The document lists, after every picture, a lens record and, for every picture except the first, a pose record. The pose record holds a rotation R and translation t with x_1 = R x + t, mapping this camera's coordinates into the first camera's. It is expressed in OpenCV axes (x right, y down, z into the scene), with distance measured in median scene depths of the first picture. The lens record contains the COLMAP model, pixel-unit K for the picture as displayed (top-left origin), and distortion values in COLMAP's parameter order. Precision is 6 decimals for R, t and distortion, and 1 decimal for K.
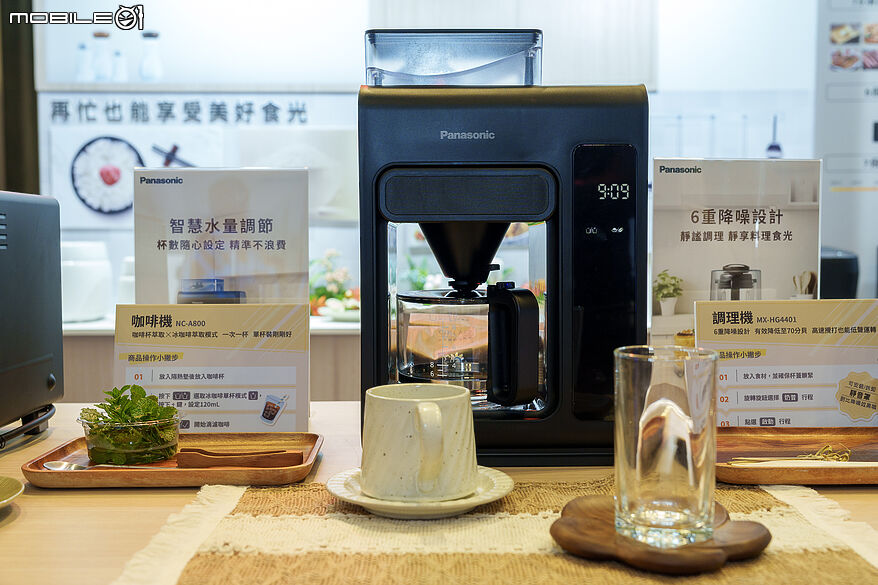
lens RADIAL K [[1016.5, 0, 444.8], [0, 1016.5, 294.6], [0, 0, 1]] dist [0.030693, 0.000000]
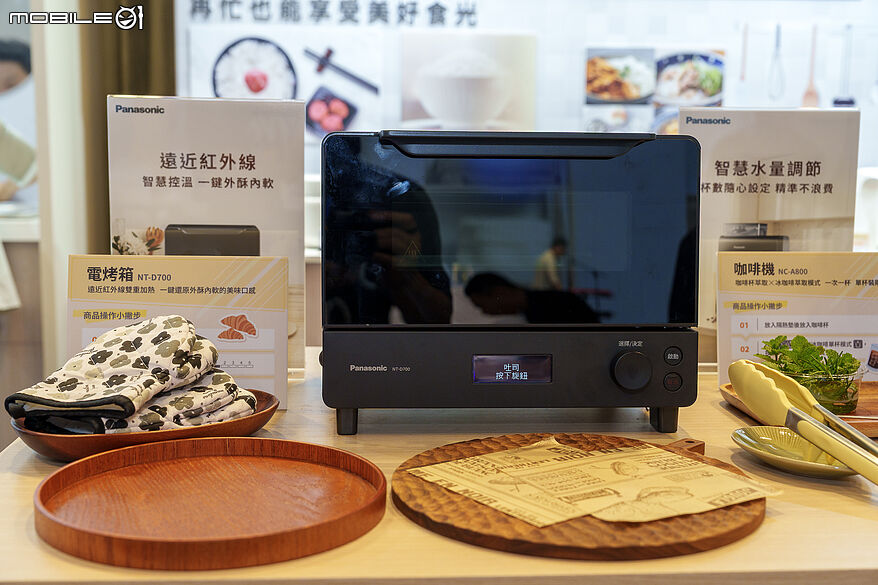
lens RADIAL K [[1154.4, 0, 438.0], [0, 1154.4, 295.7], [0, 0, 1]] dist [0.023473, 0.000000]
pose [[0.996547, 0.001273, 0.083024, -0.623855], [-0.008047, 0.996657, 0.081308, -0.033626], [-0.082643, -0.081695, 0.993225, -0.082666]]
